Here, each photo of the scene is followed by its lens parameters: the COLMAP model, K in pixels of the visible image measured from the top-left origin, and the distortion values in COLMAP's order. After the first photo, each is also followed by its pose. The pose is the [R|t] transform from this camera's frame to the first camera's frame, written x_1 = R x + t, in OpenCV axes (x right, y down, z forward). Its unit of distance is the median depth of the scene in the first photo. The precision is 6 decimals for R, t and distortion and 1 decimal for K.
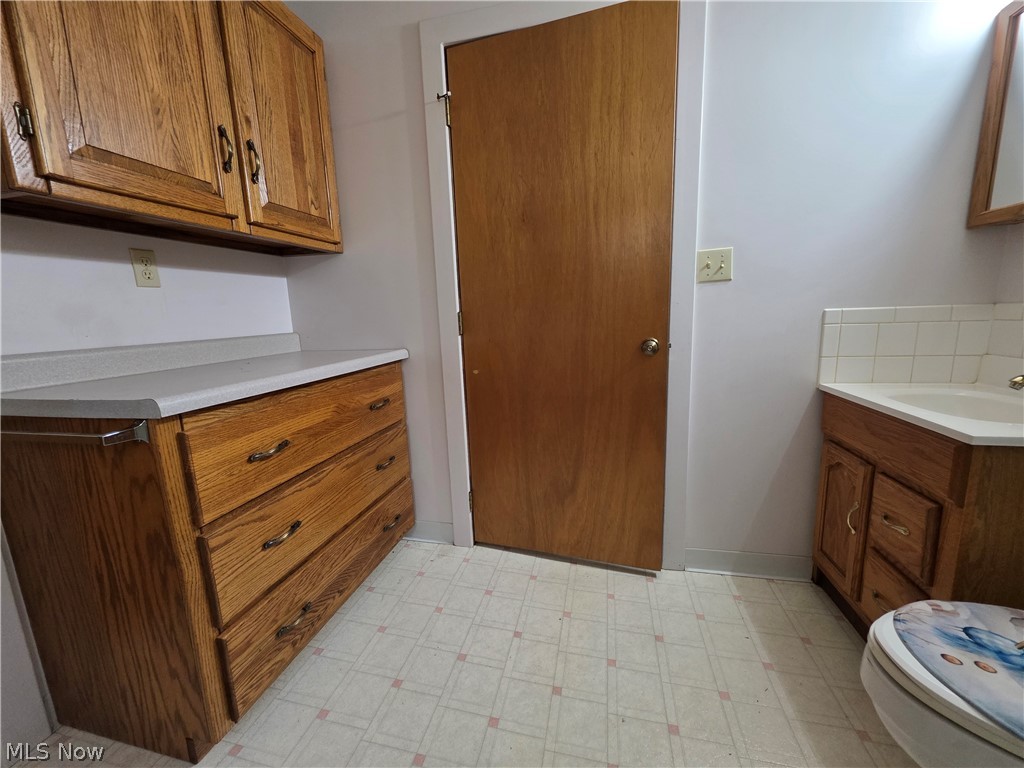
lens RADIAL K [[410.1, 0, 509.4], [0, 410.1, 381.6], [0, 0, 1]] dist [-0.000684, -0.000090]
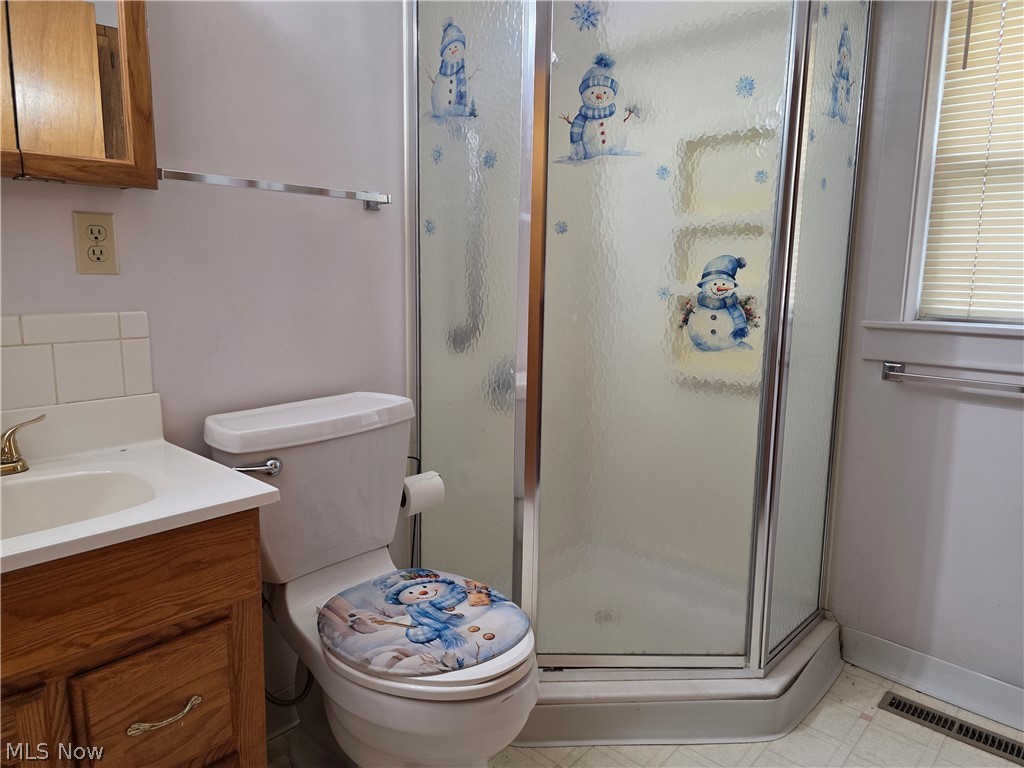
lens RADIAL K [[687.3, 0, 512.0], [0, 687.3, 384.0], [0, 0, 1]] dist [0.031075, -0.000238]
pose [[-0.865790, -0.054608, 0.497419, 0.091241], [0.102820, 0.953405, 0.283631, -0.318014], [-0.489730, 0.296710, -0.819834, 1.487109]]
